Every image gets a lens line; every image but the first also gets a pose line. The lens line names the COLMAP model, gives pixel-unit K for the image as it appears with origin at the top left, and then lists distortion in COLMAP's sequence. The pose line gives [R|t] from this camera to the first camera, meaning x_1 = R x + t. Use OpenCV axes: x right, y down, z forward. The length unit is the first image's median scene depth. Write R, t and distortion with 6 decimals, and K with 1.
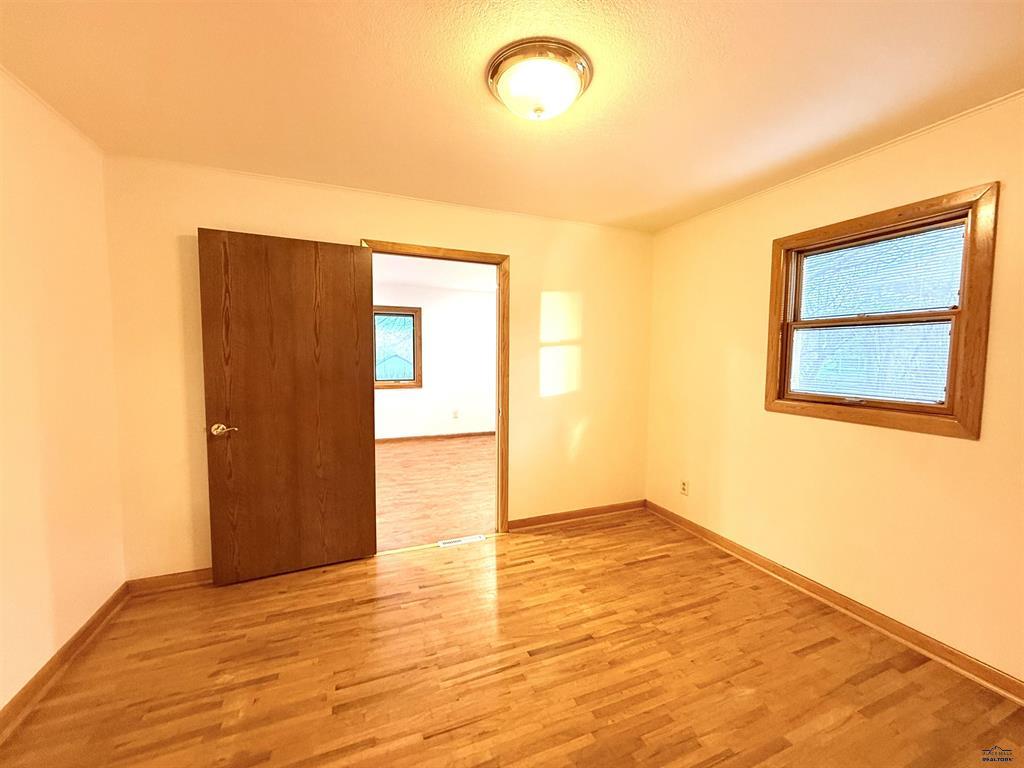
lens RADIAL K [[410.6, 0, 511.5], [0, 410.6, 383.3], [0, 0, 1]] dist [0.002258, 0.000359]
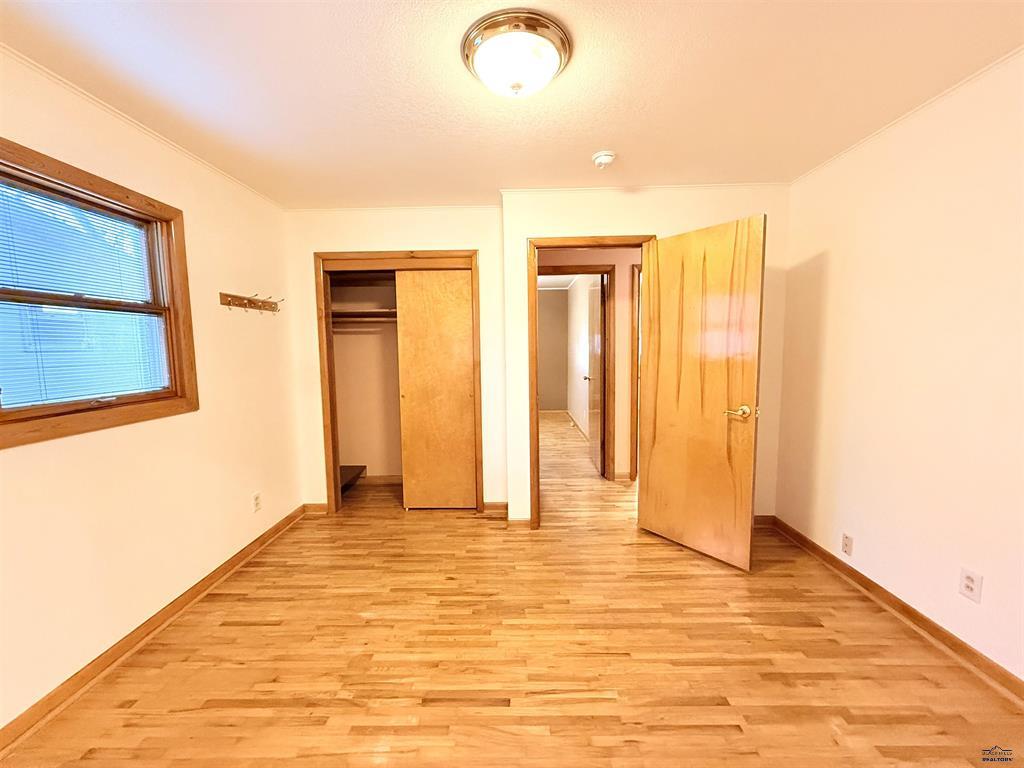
lens RADIAL K [[410.6, 0, 512.1], [0, 410.6, 382.2], [0, 0, 1]] dist [0.002258, 0.000359]
pose [[-0.921476, -0.029006, 0.387350, -0.277178], [0.034540, 0.987139, 0.156089, -0.114398], [-0.386896, 0.157211, -0.908623, 1.724443]]
